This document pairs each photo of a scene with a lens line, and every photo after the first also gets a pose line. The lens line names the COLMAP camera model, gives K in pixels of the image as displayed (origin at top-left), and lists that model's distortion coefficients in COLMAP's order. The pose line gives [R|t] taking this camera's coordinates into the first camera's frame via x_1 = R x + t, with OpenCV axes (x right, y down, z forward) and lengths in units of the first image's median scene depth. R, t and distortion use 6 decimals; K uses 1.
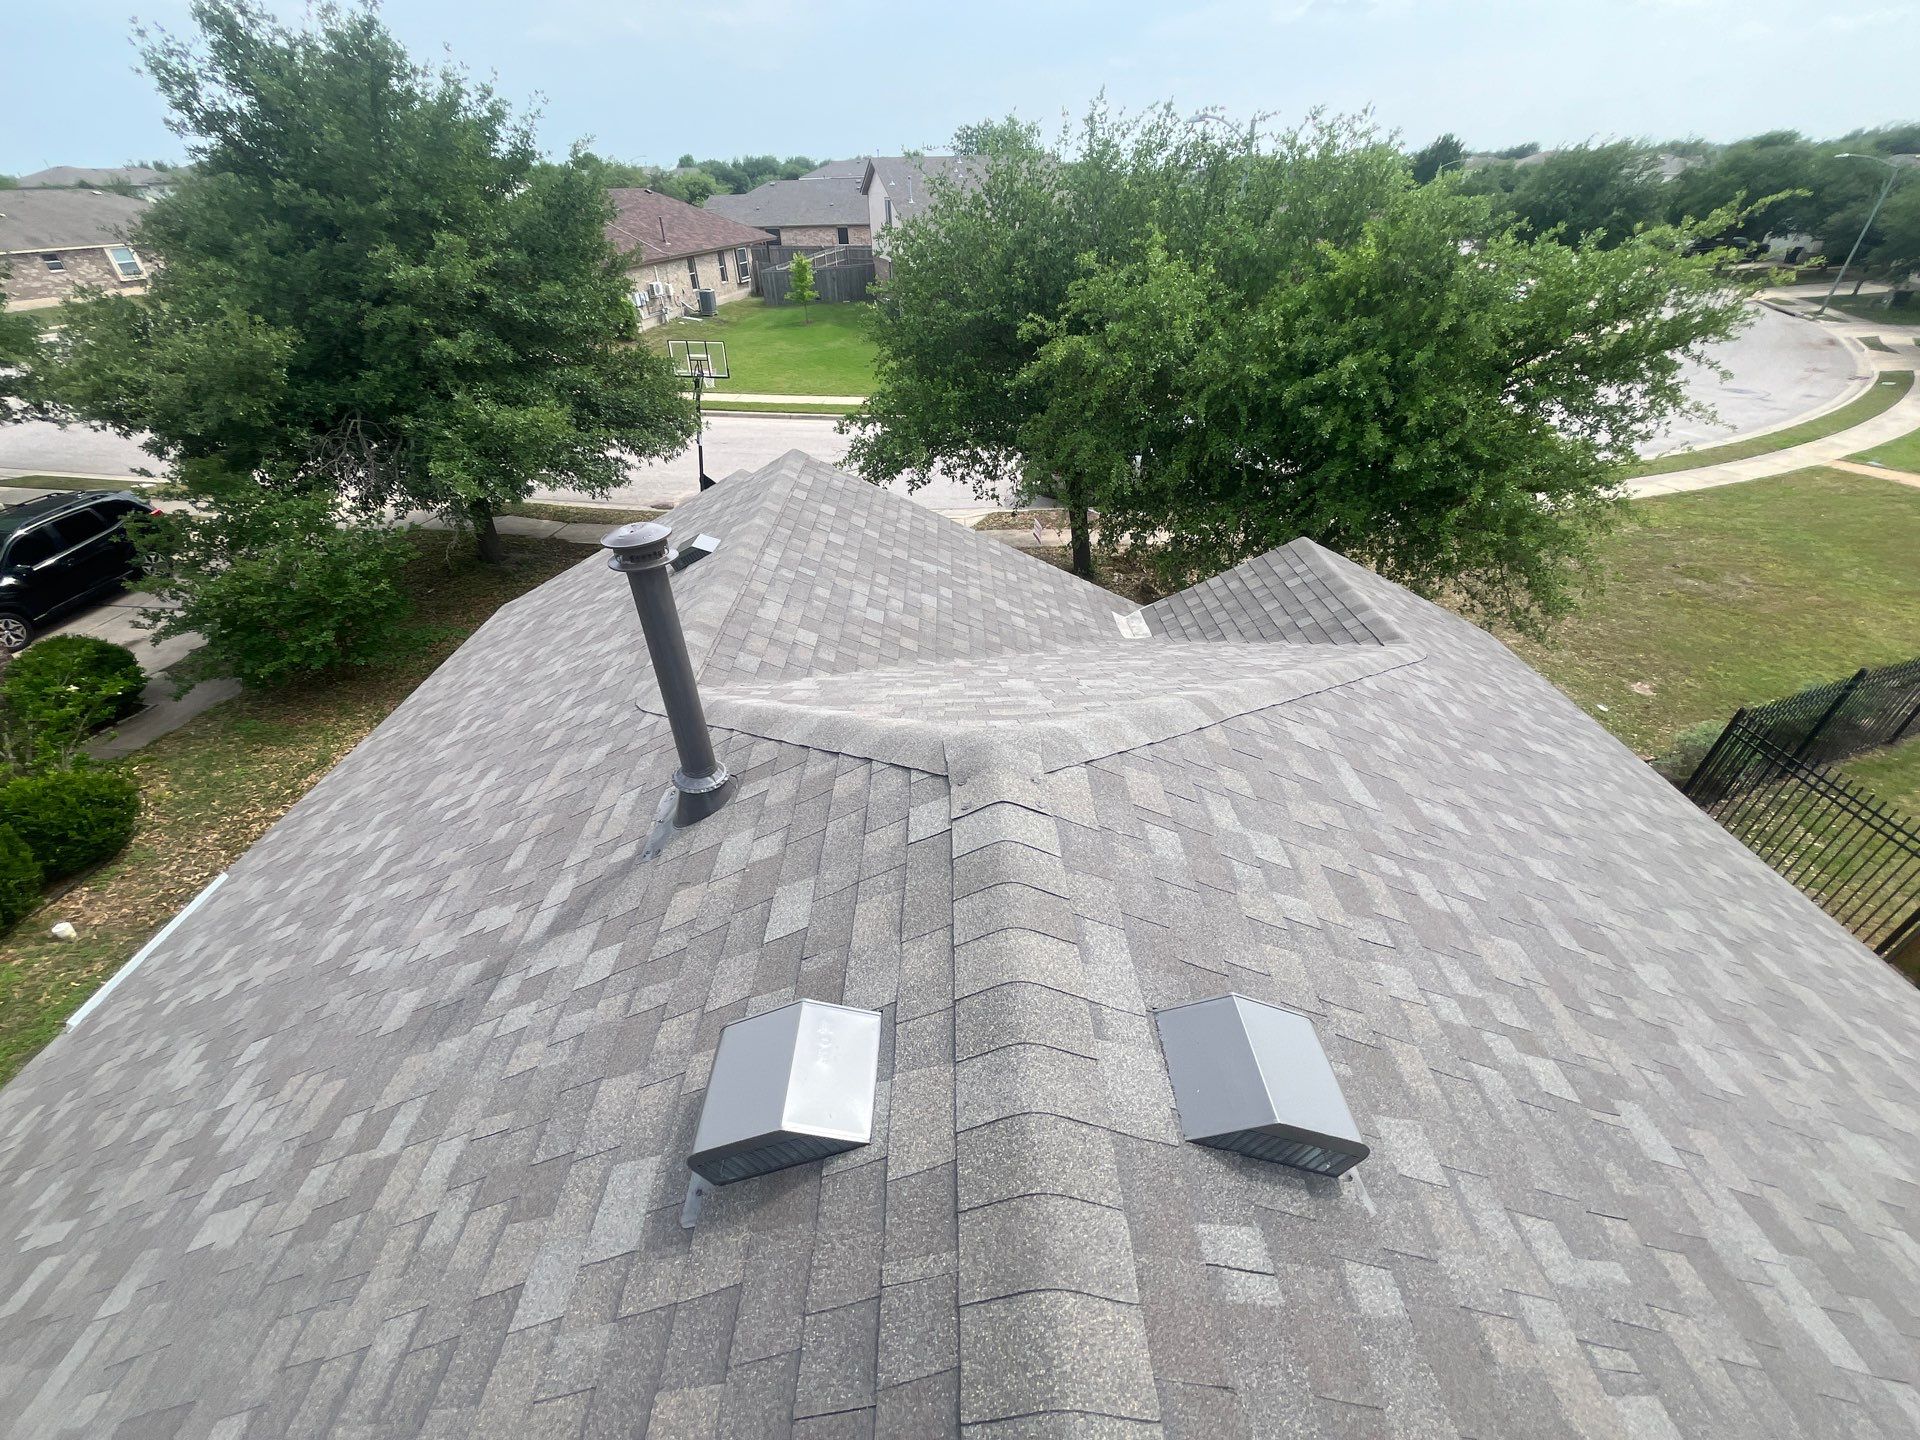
lens RADIAL K [[764.4, 0, 960.5], [0, 764.4, 722.7], [0, 0, 1]] dist [-0.001632, -0.000246]
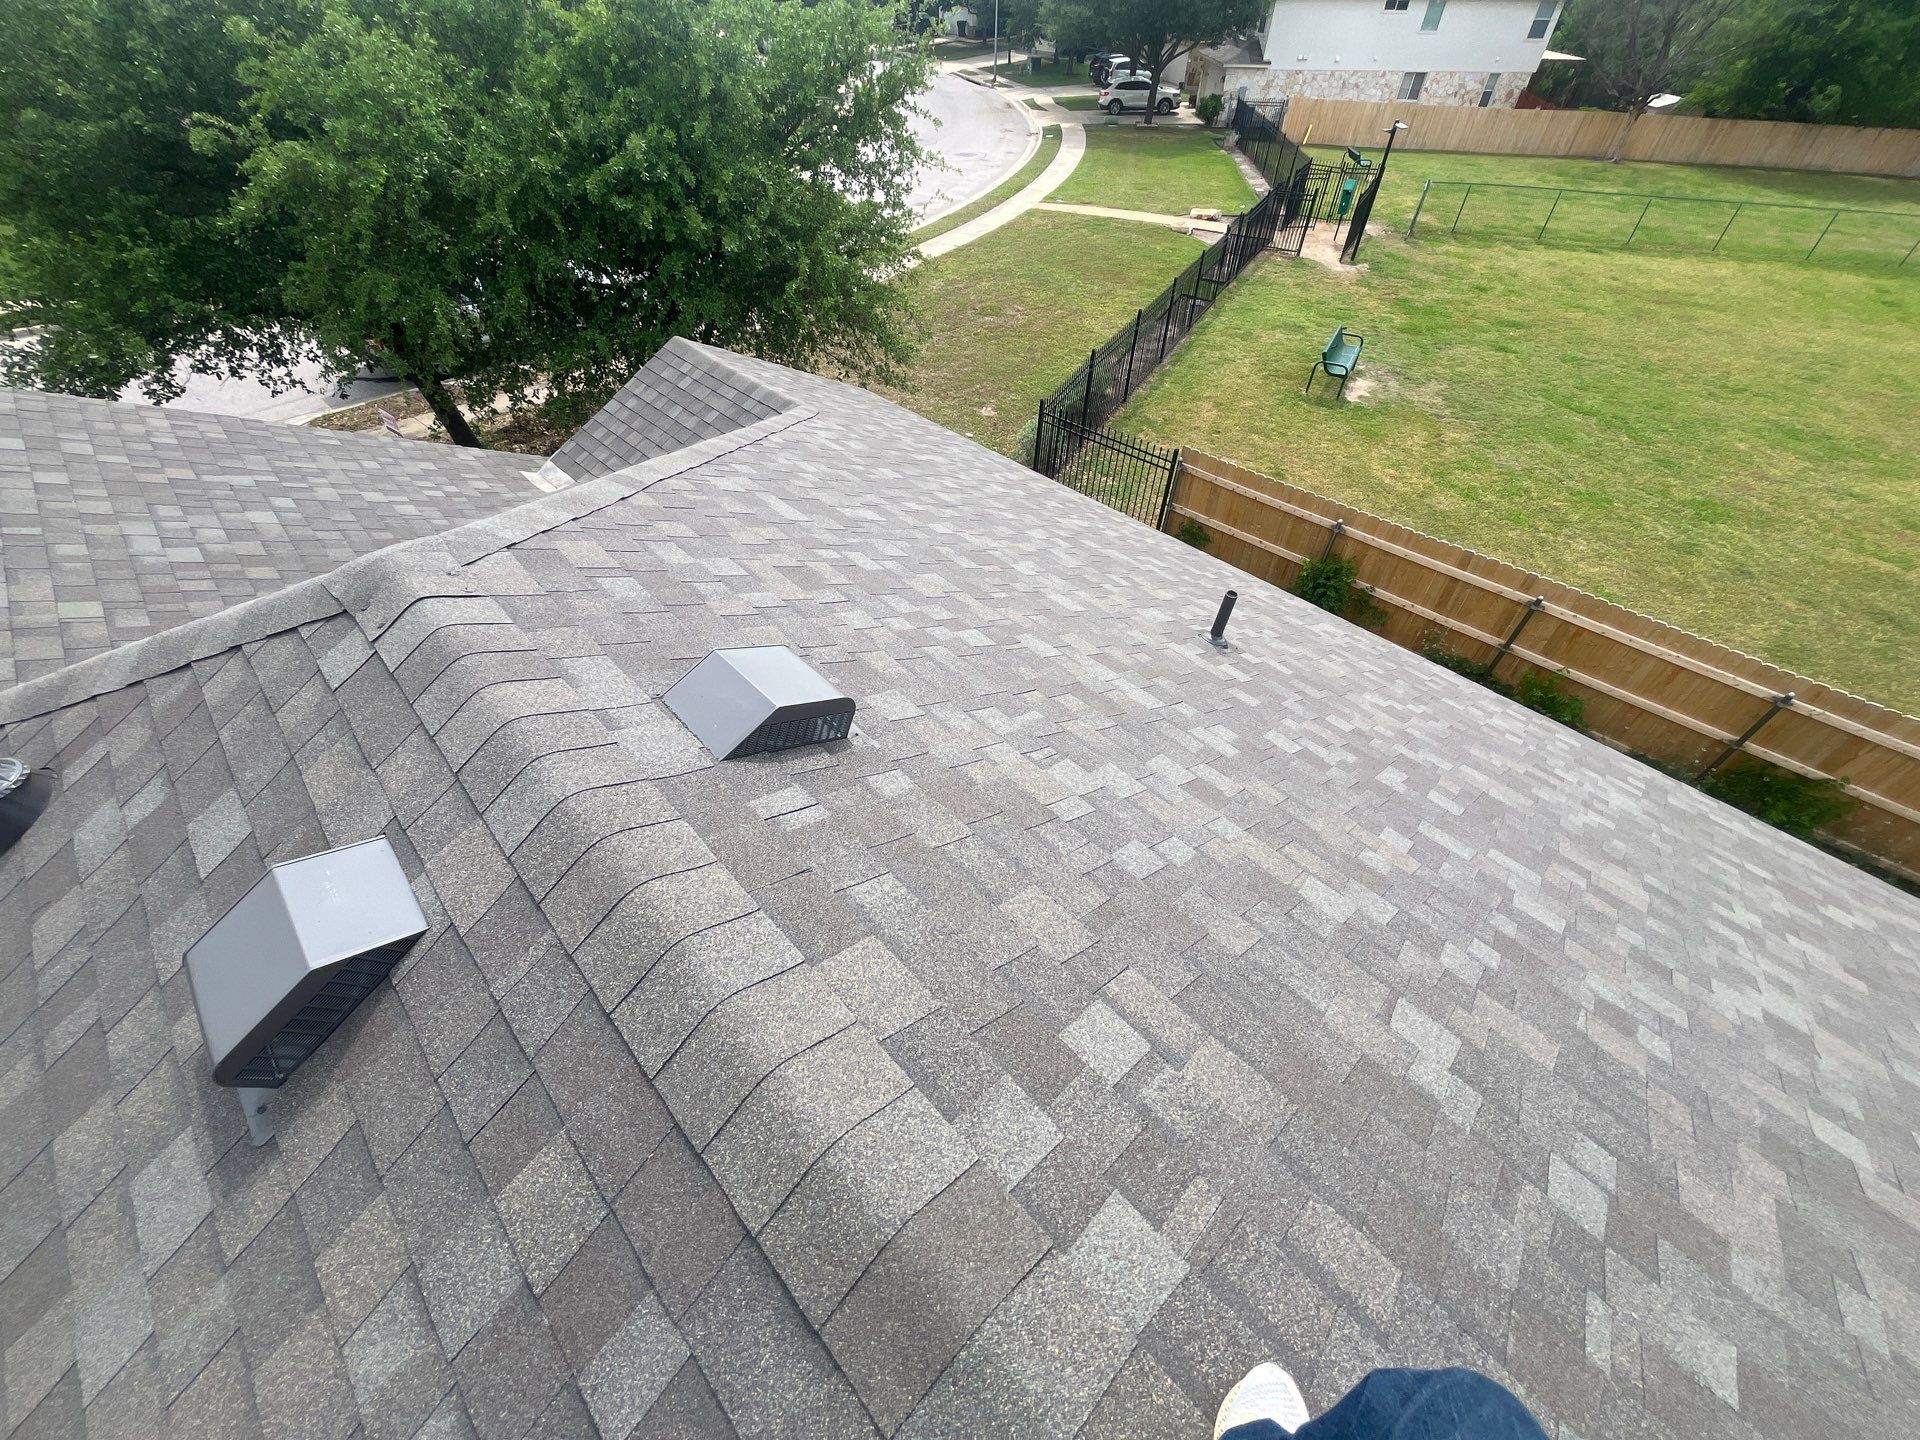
lens RADIAL K [[764.4, 0, 949.5], [0, 764.4, 720.1], [0, 0, 1]] dist [-0.001632, -0.000246]
pose [[0.741558, -0.461815, 0.486640, 0.003009], [0.370751, 0.886636, 0.276444, 0.047002], [-0.559138, -0.024578, 0.828710, -0.023283]]
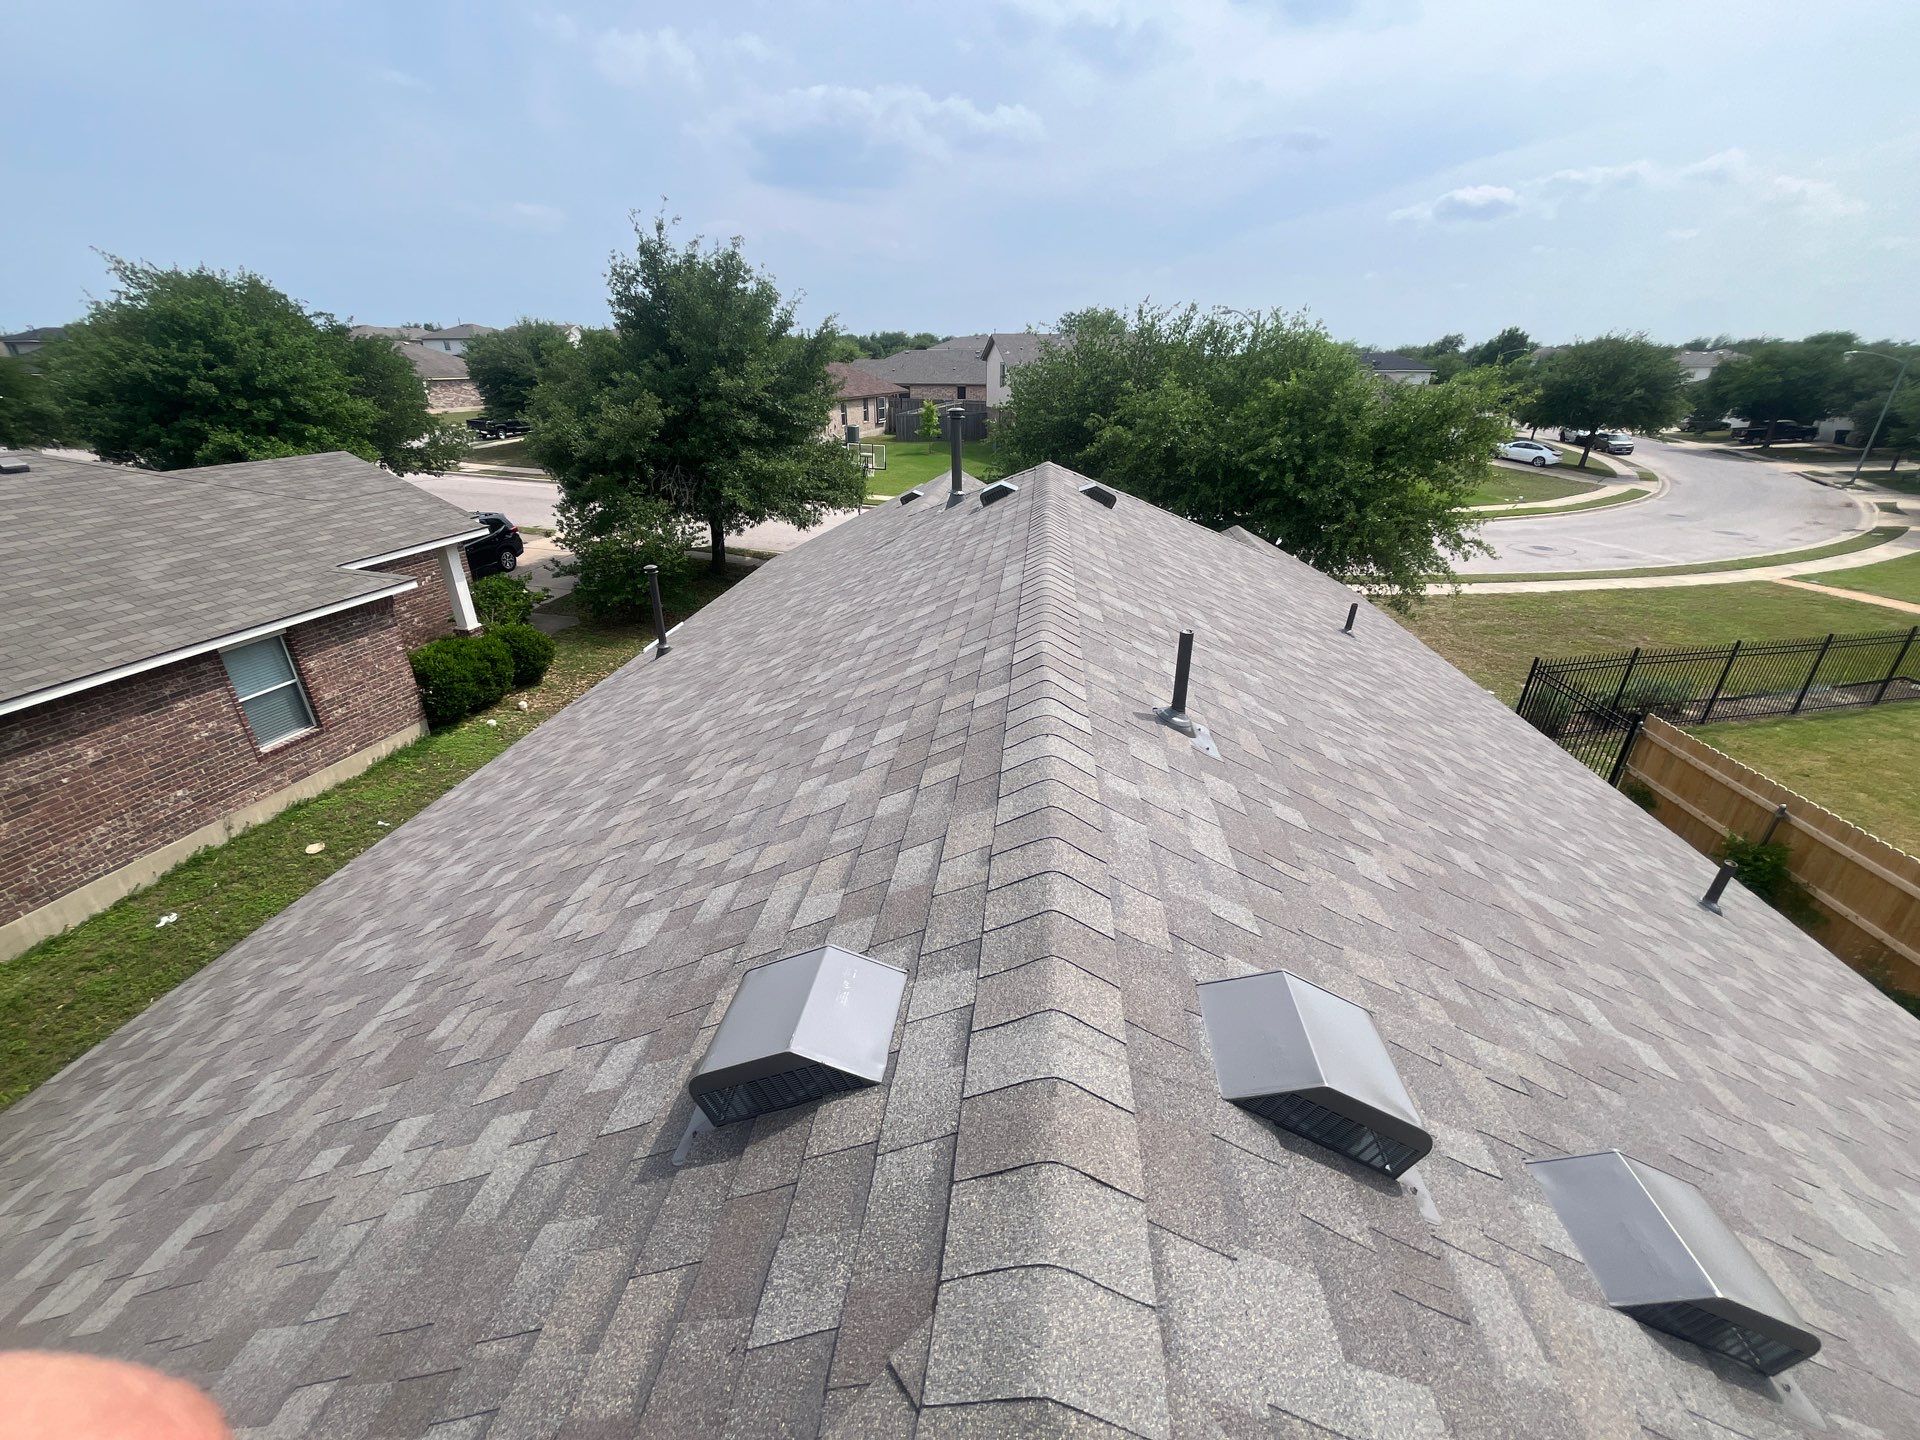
lens RADIAL K [[764.4, 0, 961.5], [0, 764.4, 724.8], [0, 0, 1]] dist [-0.001632, -0.000246]
pose [[0.992305, 0.074518, -0.098882, 0.021304], [-0.089930, 0.982701, -0.161899, 0.477024], [0.085107, 0.169546, 0.981841, -0.613914]]
